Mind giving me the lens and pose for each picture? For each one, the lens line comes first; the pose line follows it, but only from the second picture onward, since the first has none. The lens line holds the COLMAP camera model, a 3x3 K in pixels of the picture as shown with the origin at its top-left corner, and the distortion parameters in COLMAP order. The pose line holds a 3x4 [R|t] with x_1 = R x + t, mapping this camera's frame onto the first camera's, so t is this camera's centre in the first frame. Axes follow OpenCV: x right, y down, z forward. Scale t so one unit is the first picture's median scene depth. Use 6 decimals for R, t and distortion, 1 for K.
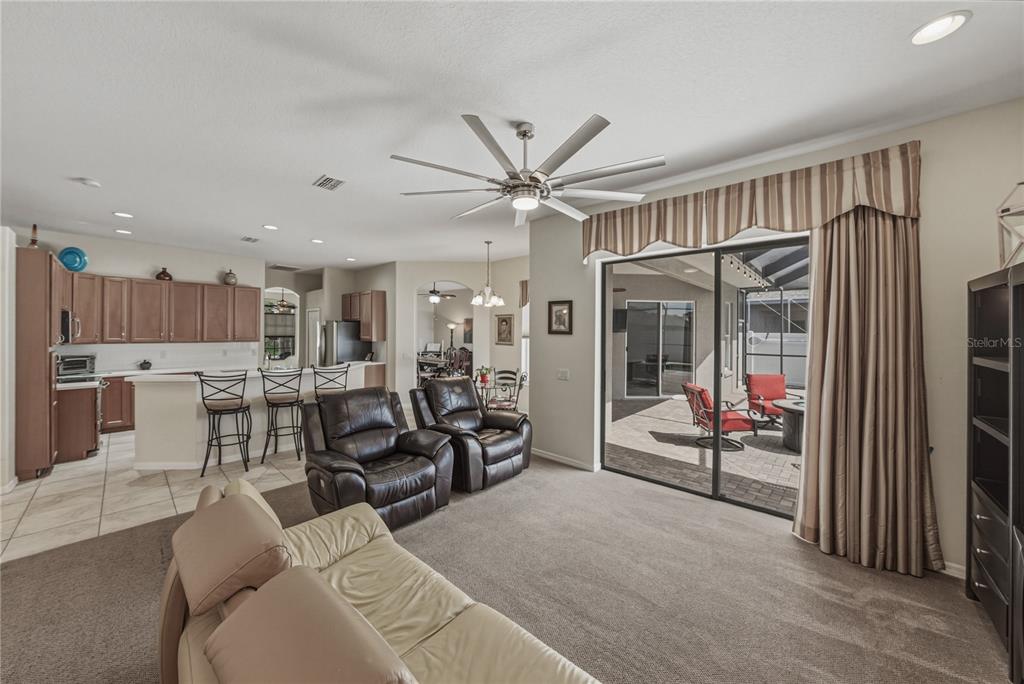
lens RADIAL K [[361.1, 0, 515.0], [0, 361.1, 330.5], [0, 0, 1]] dist [-0.015052, 0.000182]
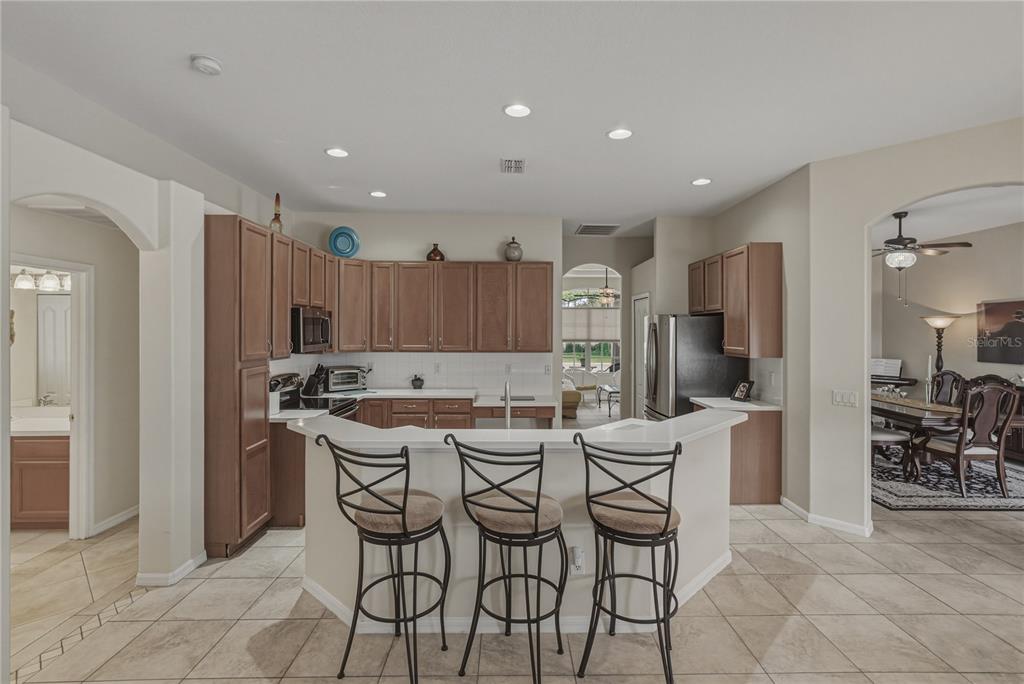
lens RADIAL K [[484.2, 0, 508.2], [0, 484.2, 331.3], [0, 0, 1]] dist [0.000349, 0.000647]
pose [[0.671391, -0.001503, -0.741102, -0.181970], [0.003632, 0.999993, 0.001262, -0.005589], [0.741095, -0.003539, 0.671391, 0.448869]]
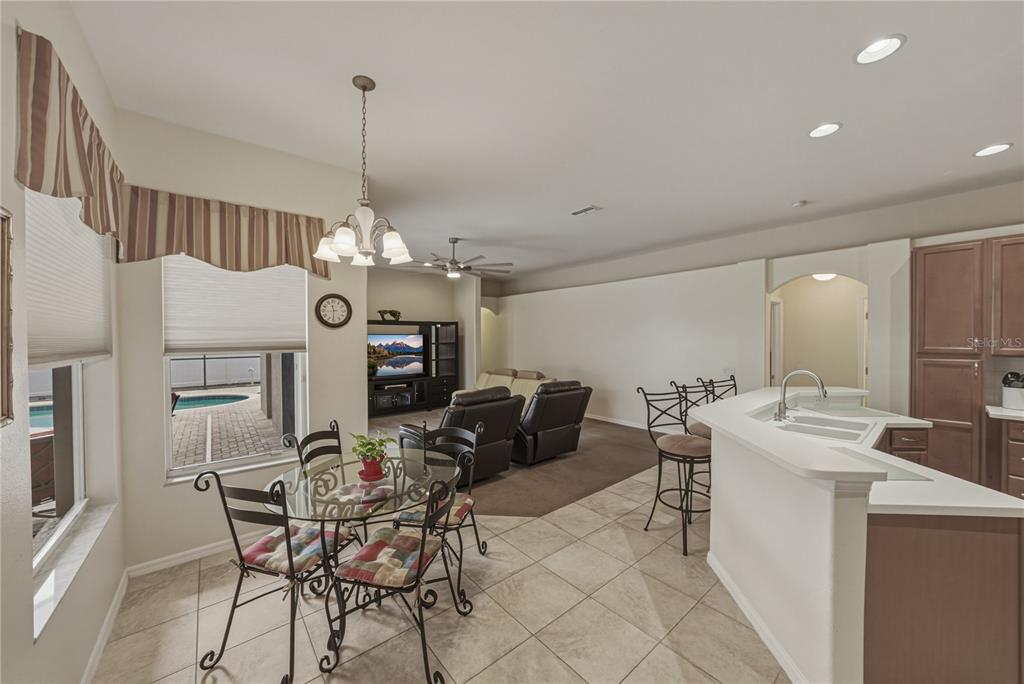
lens RADIAL K [[368.3, 0, 512.0], [0, 368.3, 342.0], [0, 0, 1]] dist [-0.016083, -0.000003]
pose [[-0.989523, 0.001049, 0.144369, -0.250075], [0.003285, 0.999878, 0.015253, 0.006121], [-0.144335, 0.015568, -0.989406, 1.218021]]
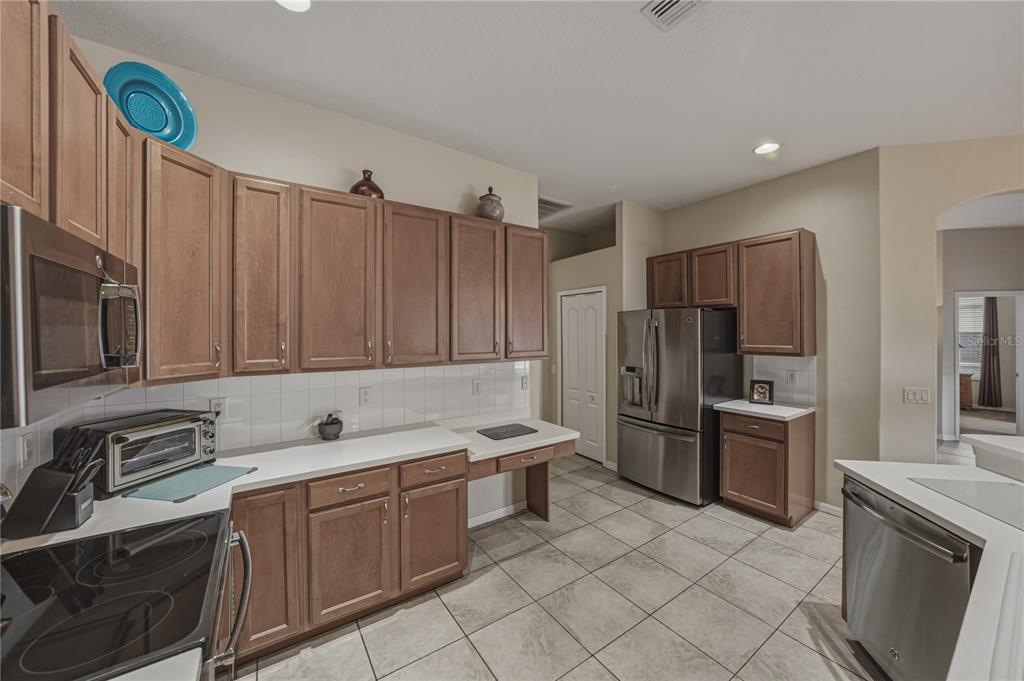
lens RADIAL K [[376.4, 0, 513.5], [0, 376.4, 331.5], [0, 0, 1]] dist [-0.021103, 0.000171]
pose [[0.970462, -0.009498, -0.241065, -0.706358], [0.009904, 0.999951, 0.000470, -0.001948], [0.241049, -0.002844, 0.970509, 0.619783]]
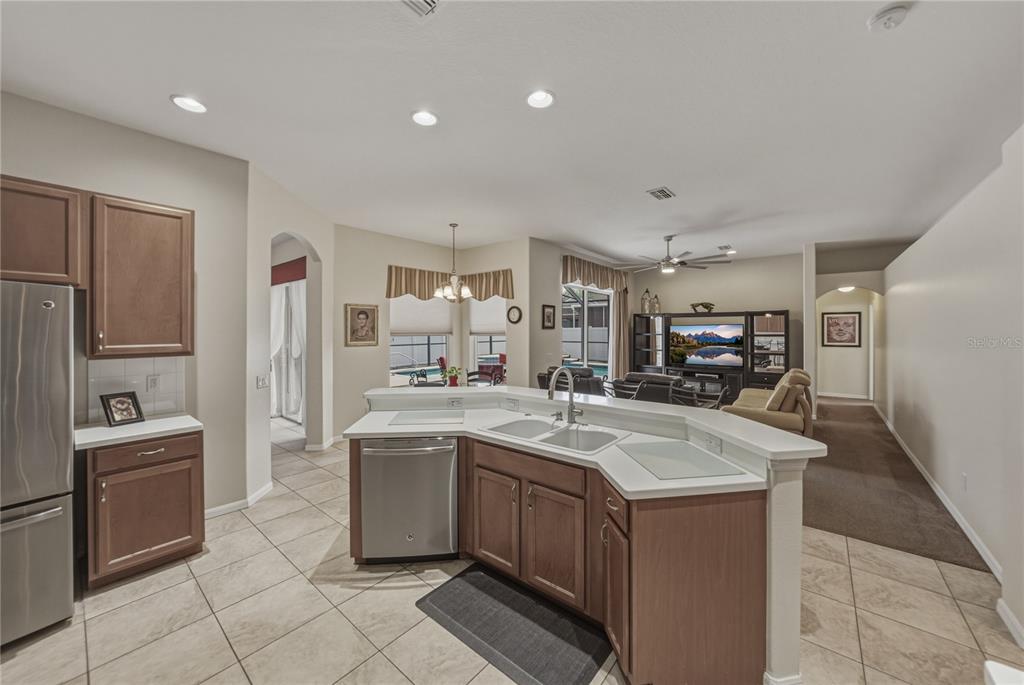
lens RADIAL K [[376.4, 0, 513.5], [0, 376.4, 333.5], [0, 0, 1]] dist [-0.021103, 0.000171]
pose [[-0.054907, -0.016010, 0.998363, -0.899877], [0.001795, 0.999868, 0.016133, 0.002954], [-0.998490, 0.002678, -0.054871, 0.829467]]
